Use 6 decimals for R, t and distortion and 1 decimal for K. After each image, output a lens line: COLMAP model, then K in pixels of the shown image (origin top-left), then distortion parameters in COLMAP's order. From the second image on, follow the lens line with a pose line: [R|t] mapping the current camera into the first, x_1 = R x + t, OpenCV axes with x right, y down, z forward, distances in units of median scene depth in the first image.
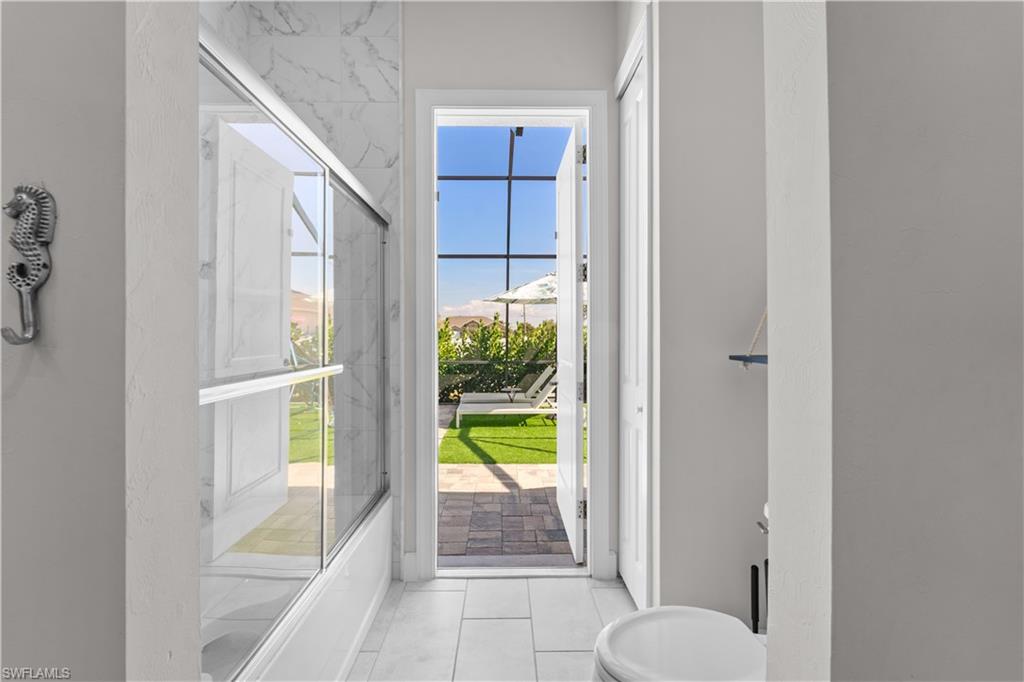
lens RADIAL K [[417.5, 0, 509.0], [0, 417.5, 337.3], [0, 0, 1]] dist [0.004784, 0.000031]
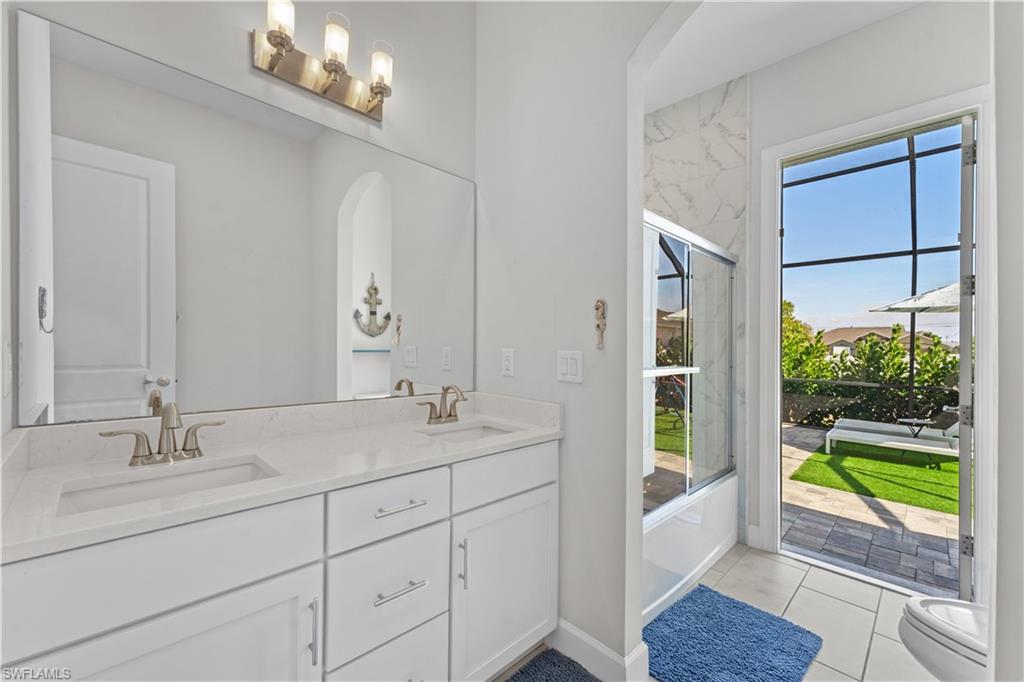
lens RADIAL K [[417.5, 0, 509.0], [0, 417.5, 337.3], [0, 0, 1]] dist [0.004784, 0.000031]
pose [[0.694826, -0.005440, -0.719157, 0.078235], [-0.019217, 0.999474, -0.026127, 0.002378], [0.718921, 0.031973, 0.694356, -0.202263]]
